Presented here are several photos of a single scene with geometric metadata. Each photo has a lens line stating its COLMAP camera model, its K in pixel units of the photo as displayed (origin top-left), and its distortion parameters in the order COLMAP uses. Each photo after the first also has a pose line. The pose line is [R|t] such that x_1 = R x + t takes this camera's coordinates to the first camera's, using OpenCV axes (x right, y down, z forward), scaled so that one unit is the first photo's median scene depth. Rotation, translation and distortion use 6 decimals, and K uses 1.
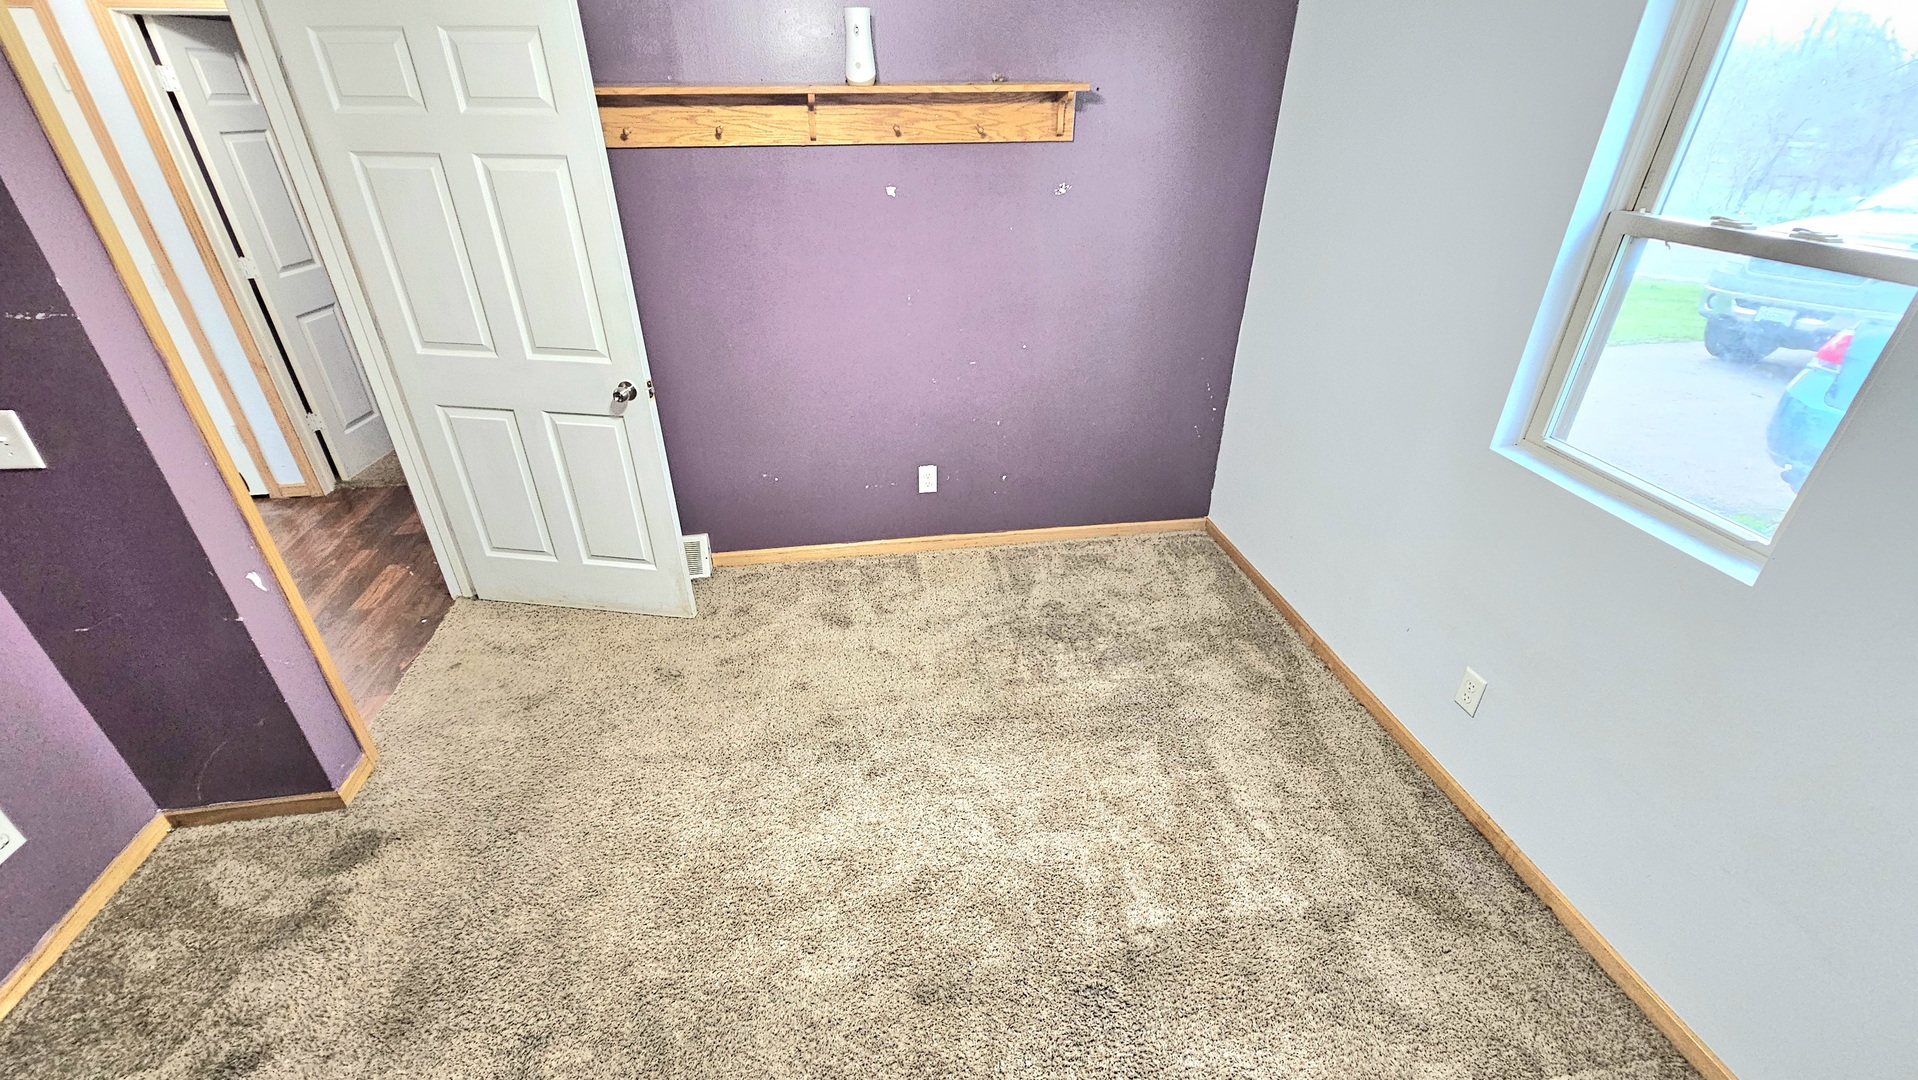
lens RADIAL K [[780.6, 0, 952.5], [0, 780.6, 550.6], [0, 0, 1]] dist [0.000997, -0.001747]
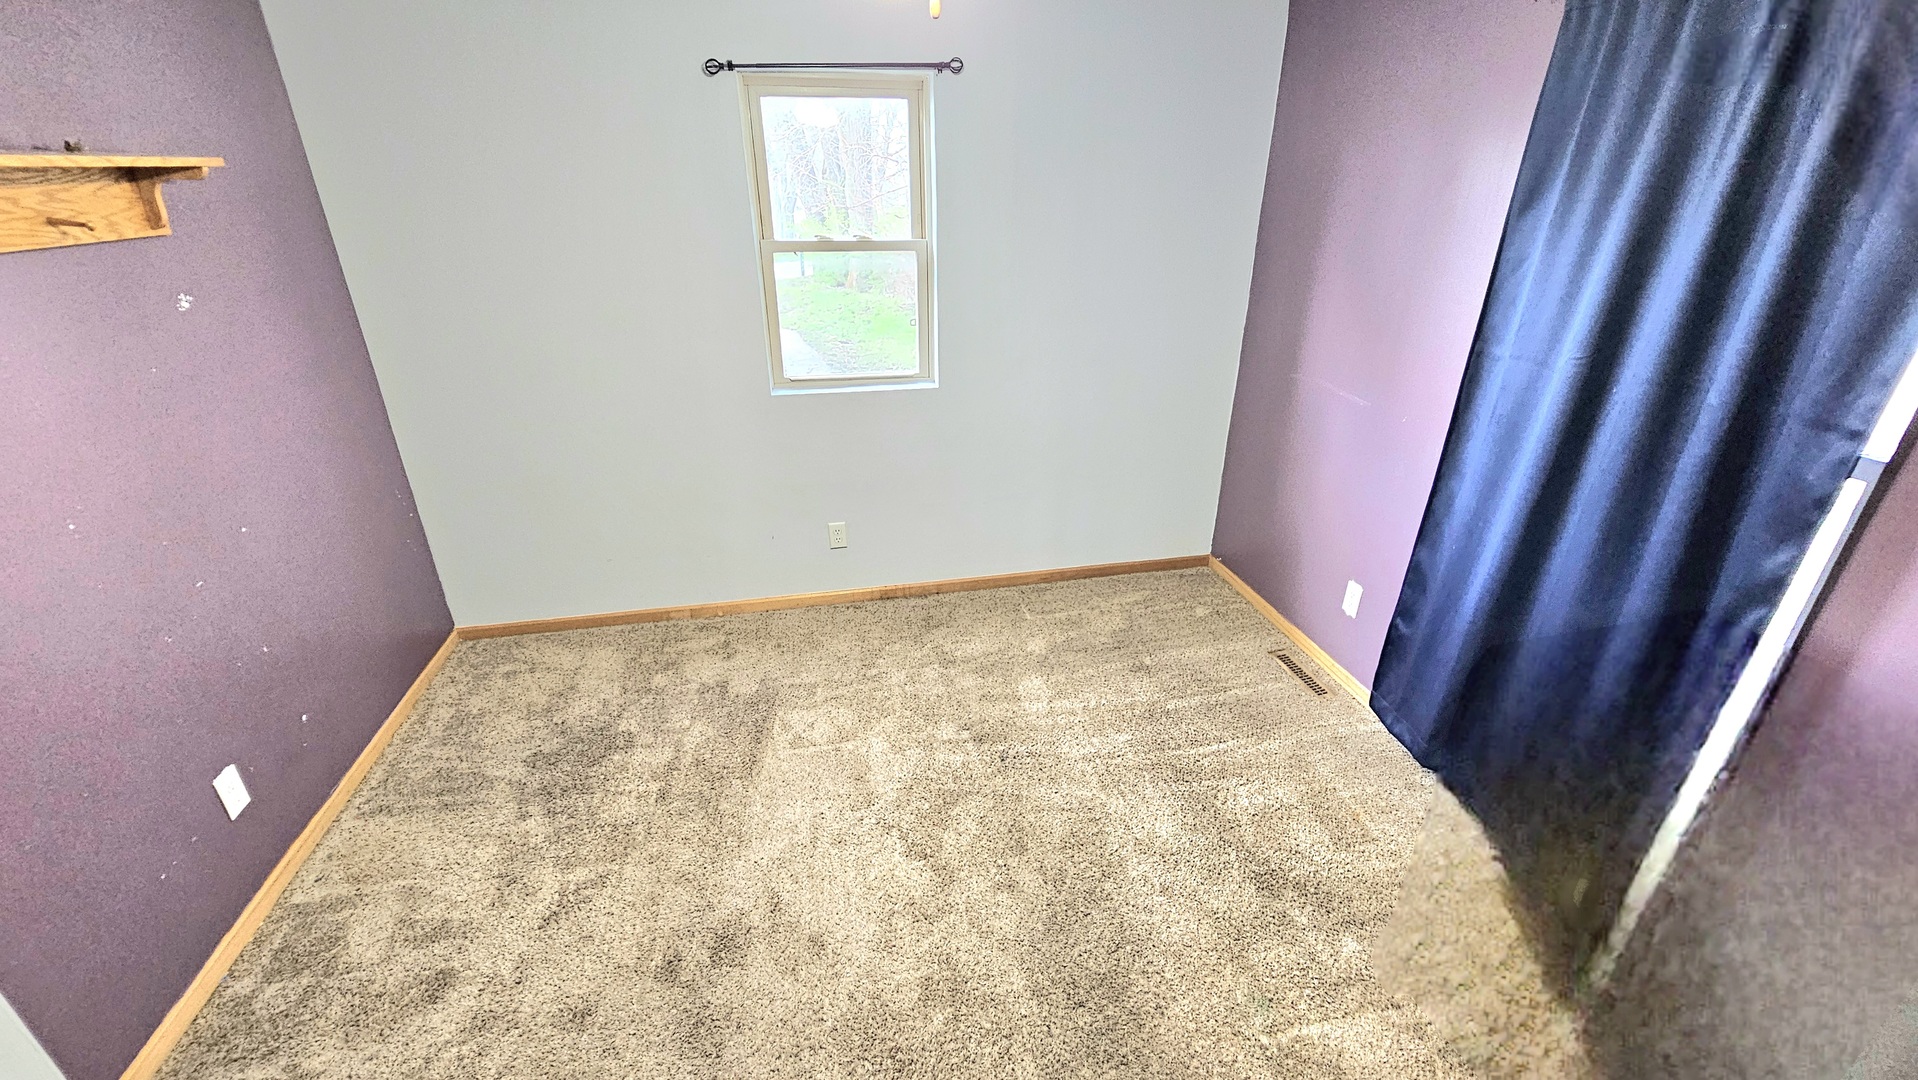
lens RADIAL K [[780.6, 0, 981.5], [0, 780.6, 545.1], [0, 0, 1]] dist [0.000997, -0.001747]
pose [[-0.057636, -0.424278, 0.903696, -0.648371], [0.499980, 0.771235, 0.393976, -0.230080], [-0.864117, 0.474537, 0.167679, 0.401544]]
